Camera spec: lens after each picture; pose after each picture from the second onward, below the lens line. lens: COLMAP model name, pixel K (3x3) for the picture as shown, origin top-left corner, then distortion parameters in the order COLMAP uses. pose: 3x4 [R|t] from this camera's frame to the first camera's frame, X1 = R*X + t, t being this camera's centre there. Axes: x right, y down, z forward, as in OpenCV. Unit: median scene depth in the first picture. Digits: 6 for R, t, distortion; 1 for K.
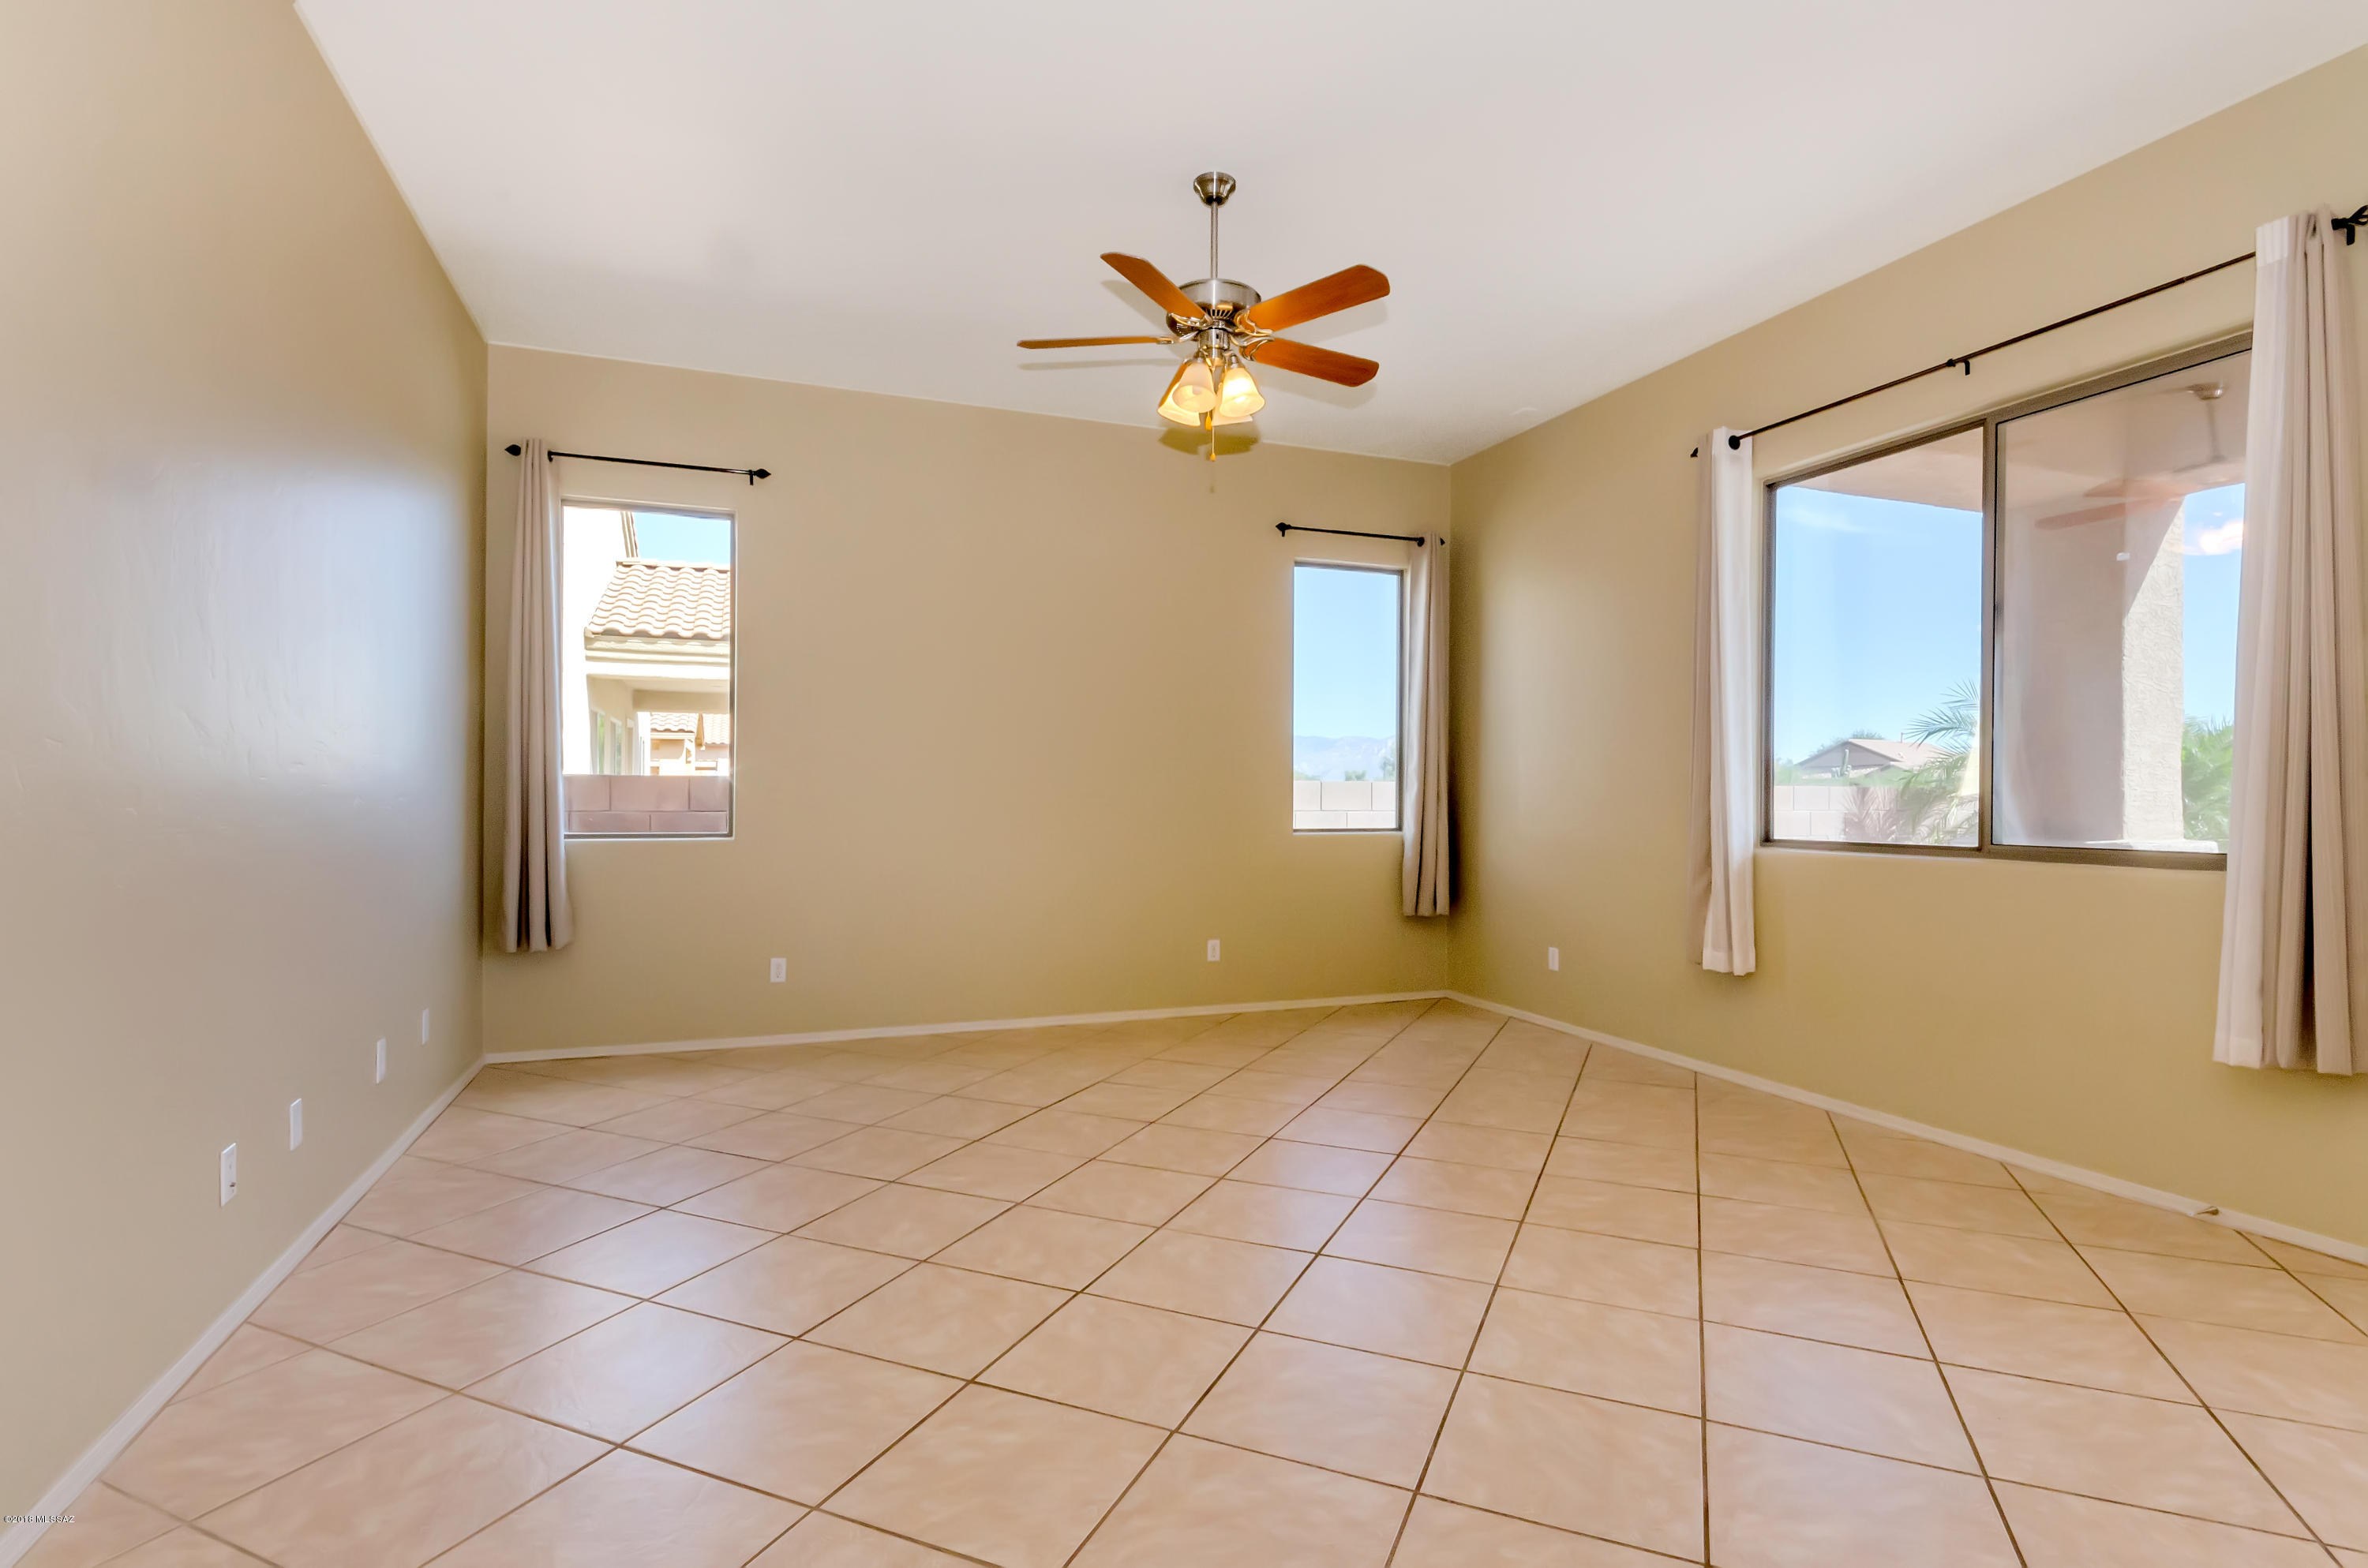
lens RADIAL K [[1157.6, 0, 1193.1], [0, 1157.6, 822.8], [0, 0, 1]] dist [0.017437, -0.000075]
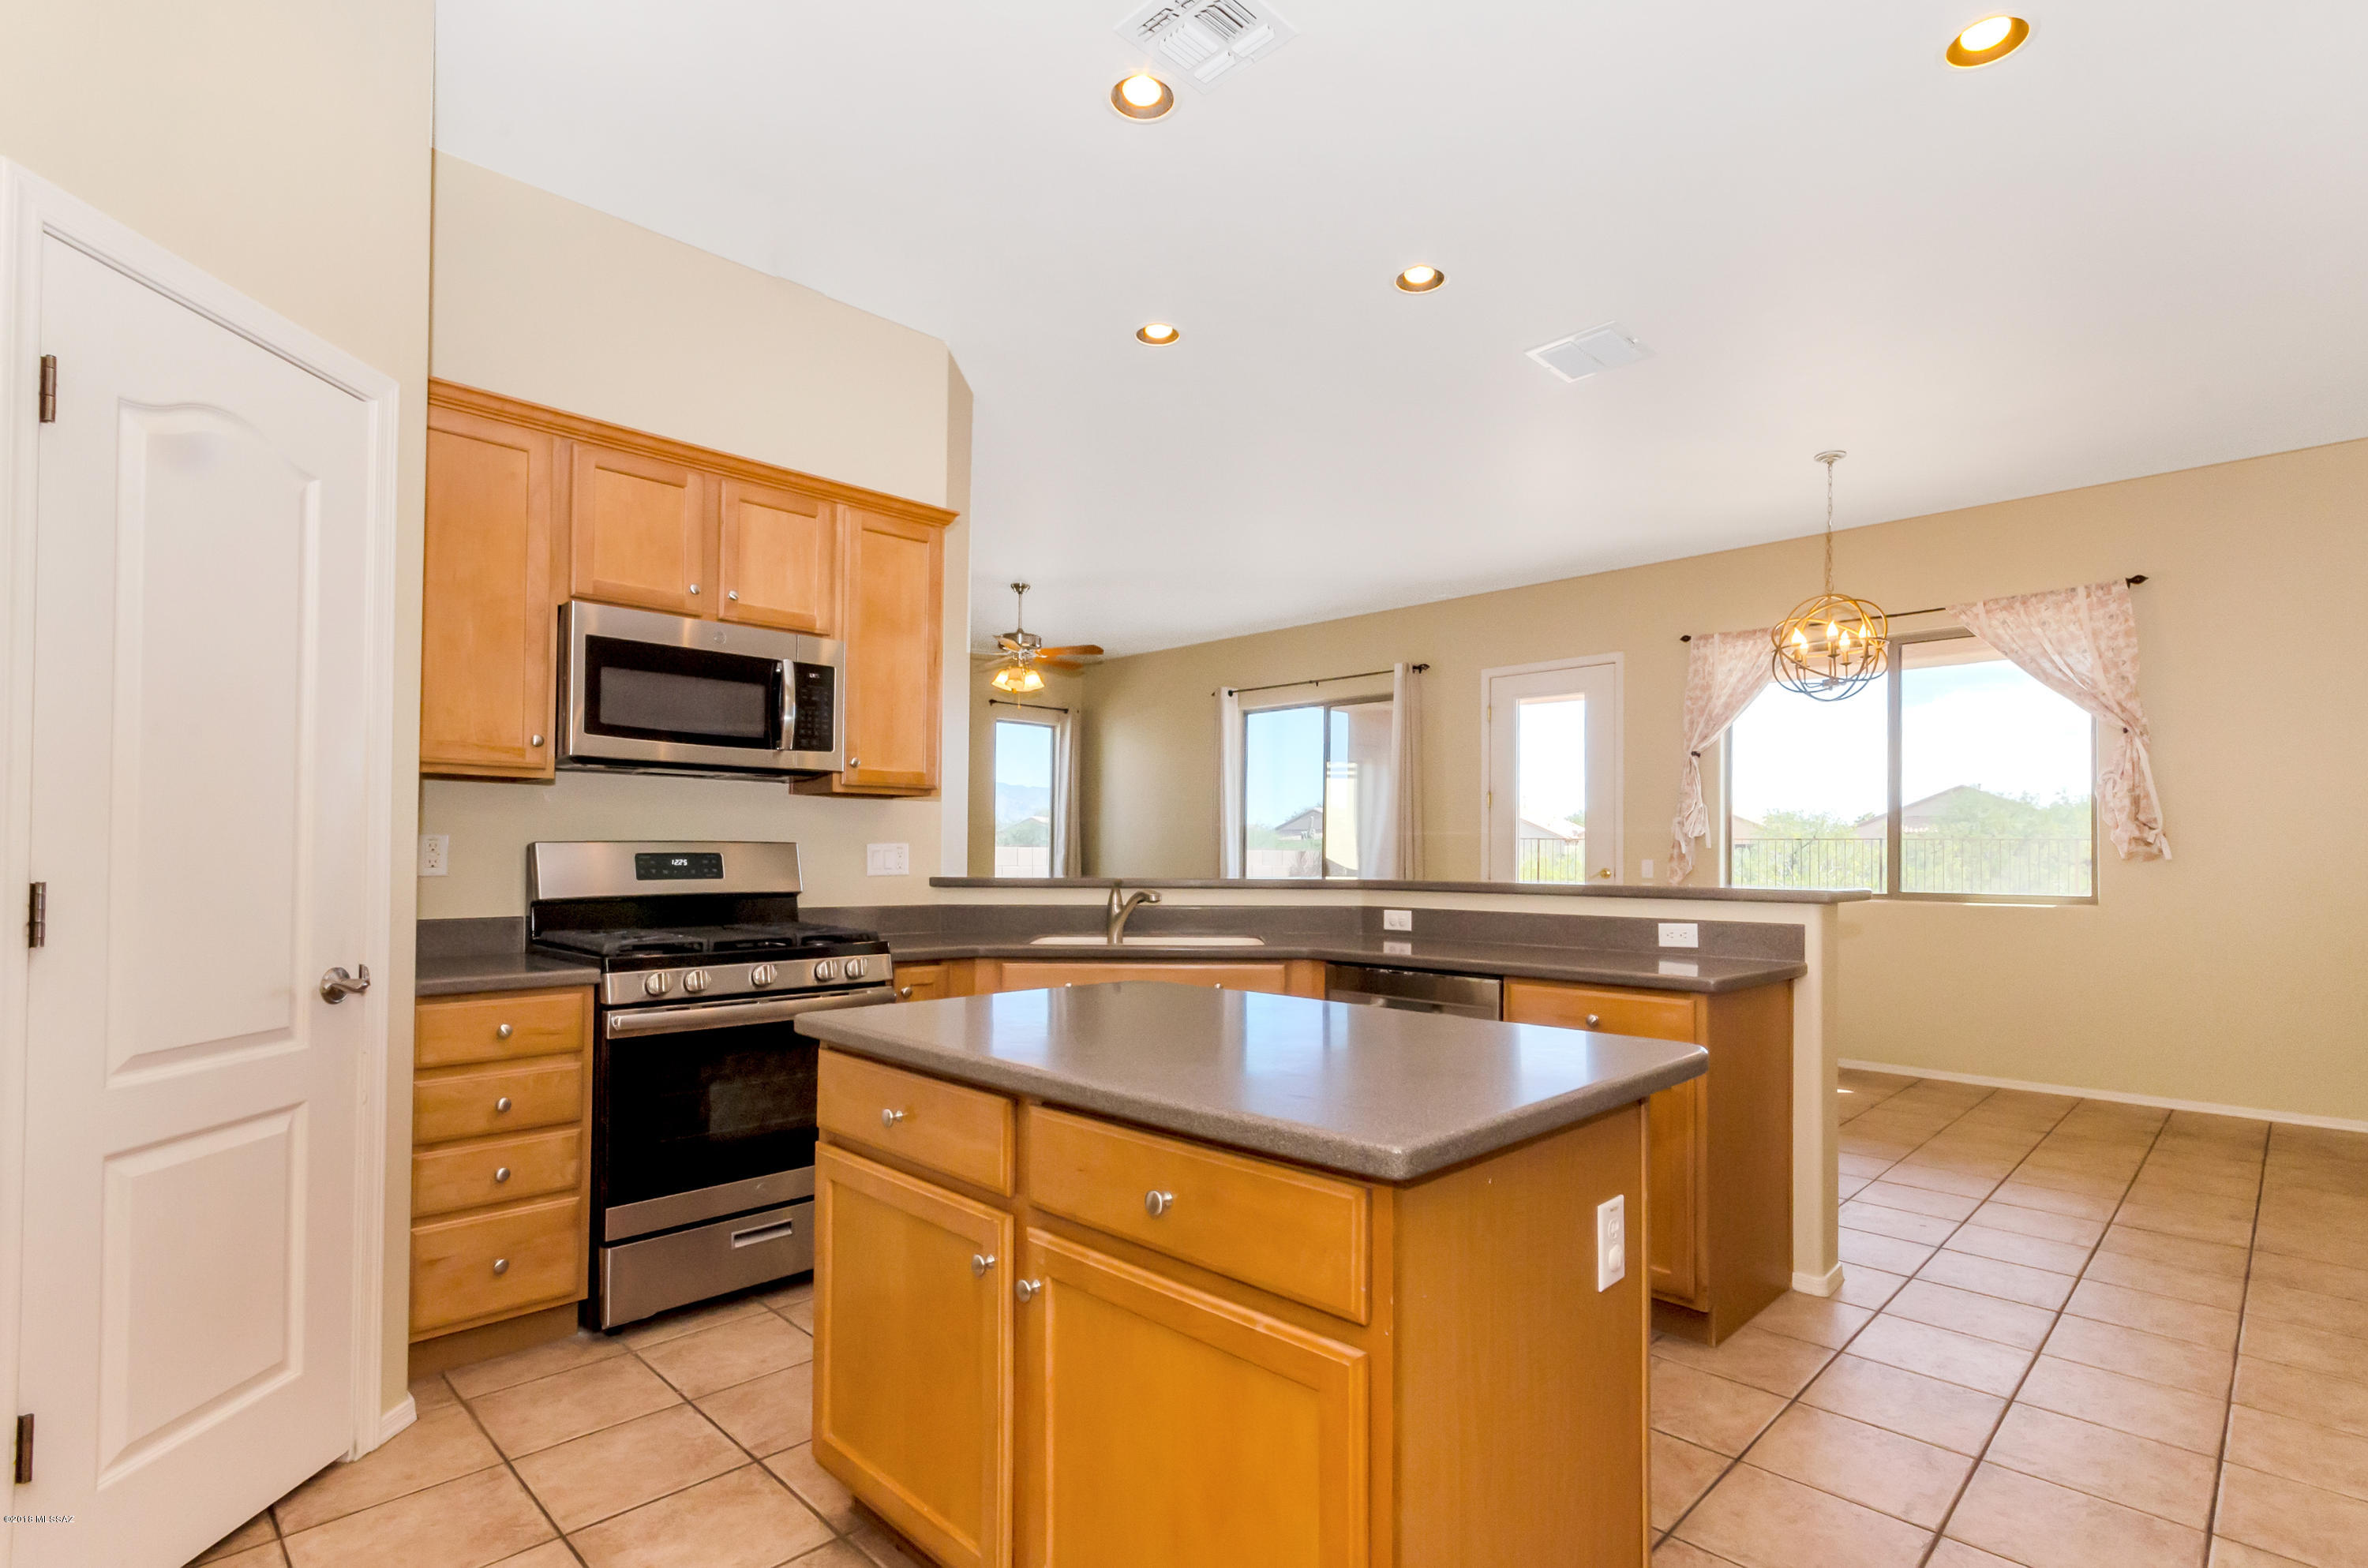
lens RADIAL K [[1116.8, 0, 1180.3], [0, 1116.8, 841.4], [0, 0, 1]] dist [0.001118, 0.000773]
pose [[0.922730, 0.007406, 0.385376, -0.286274], [0.005585, 0.999454, -0.032580, 0.007513], [-0.385407, 0.032215, 0.922184, -0.593638]]
